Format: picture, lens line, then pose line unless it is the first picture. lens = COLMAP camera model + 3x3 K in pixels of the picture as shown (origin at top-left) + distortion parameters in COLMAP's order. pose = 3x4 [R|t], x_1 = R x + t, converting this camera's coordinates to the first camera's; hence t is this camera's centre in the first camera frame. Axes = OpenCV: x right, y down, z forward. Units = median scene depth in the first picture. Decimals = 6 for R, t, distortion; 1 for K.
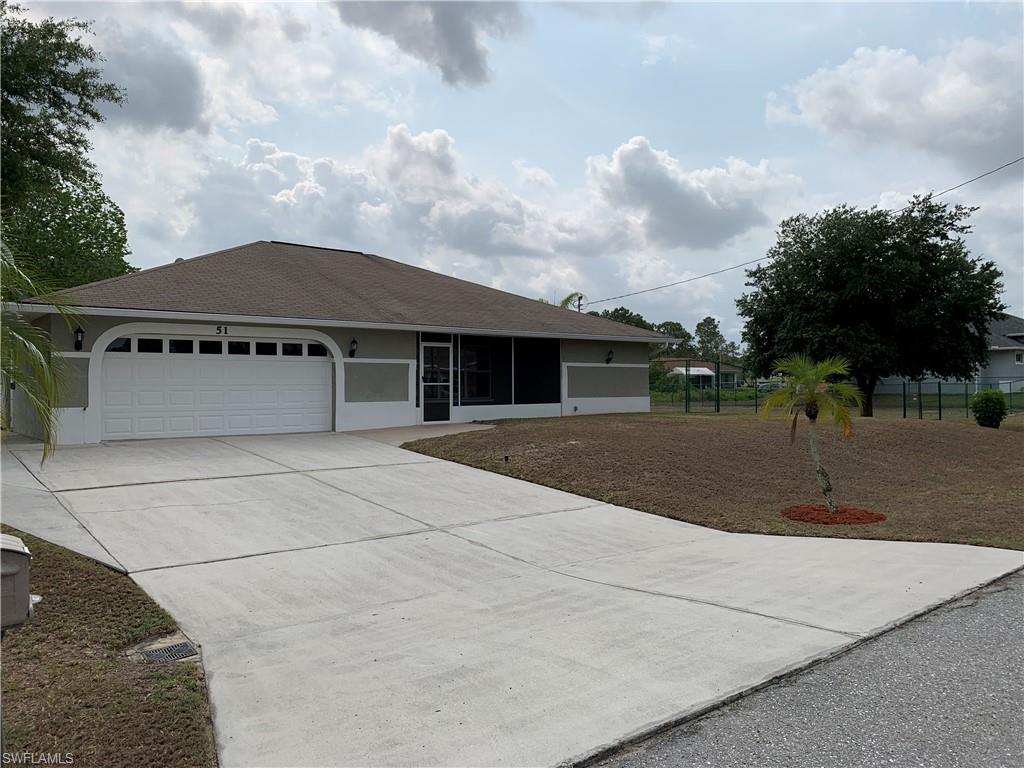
lens RADIAL K [[781.3, 0, 512.0], [0, 781.3, 384.0], [0, 0, 1]] dist [0.004444, -0.005489]
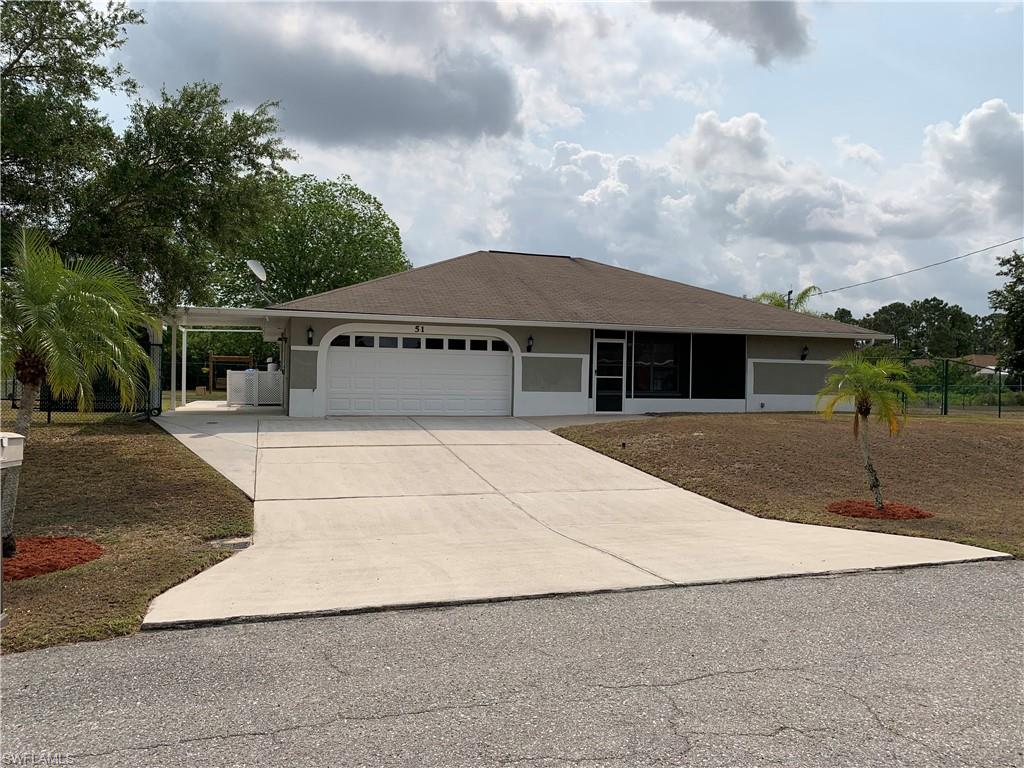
lens RADIAL K [[783.8, 0, 512.0], [0, 783.8, 384.0], [0, 0, 1]] dist [0.098307, -0.212932]
pose [[0.928971, 0.021827, -0.369509, 0.151599], [-0.019594, 0.999760, 0.009797, 0.001203], [0.369634, -0.001861, 0.929175, -0.054594]]
